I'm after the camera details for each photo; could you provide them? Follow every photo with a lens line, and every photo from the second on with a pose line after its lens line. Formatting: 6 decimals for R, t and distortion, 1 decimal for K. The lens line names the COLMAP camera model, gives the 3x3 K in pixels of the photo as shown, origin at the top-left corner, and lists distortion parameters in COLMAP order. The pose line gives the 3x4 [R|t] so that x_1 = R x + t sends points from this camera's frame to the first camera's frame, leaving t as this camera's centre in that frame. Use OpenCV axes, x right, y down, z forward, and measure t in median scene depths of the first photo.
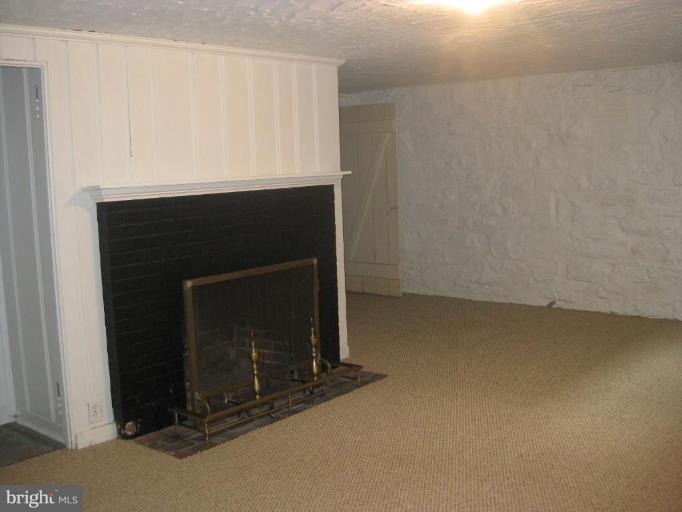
lens RADIAL K [[789.2, 0, 341.0], [0, 789.2, 256.0], [0, 0, 1]] dist [0.001899, 0.004648]
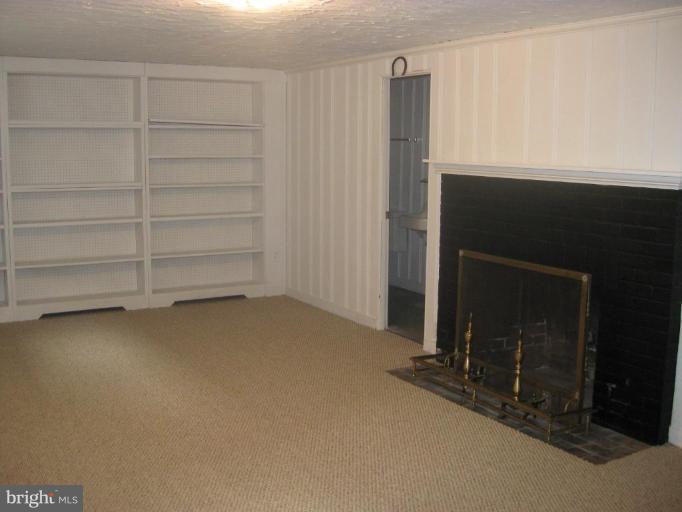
lens RADIAL K [[789.2, 0, 341.0], [0, 789.2, 256.0], [0, 0, 1]] dist [0.001899, 0.004648]
pose [[-0.320231, 0.165078, -0.932846, 0.885275], [-0.127725, 0.968186, 0.215177, -0.174770], [0.938690, 0.188054, -0.288958, 1.119204]]
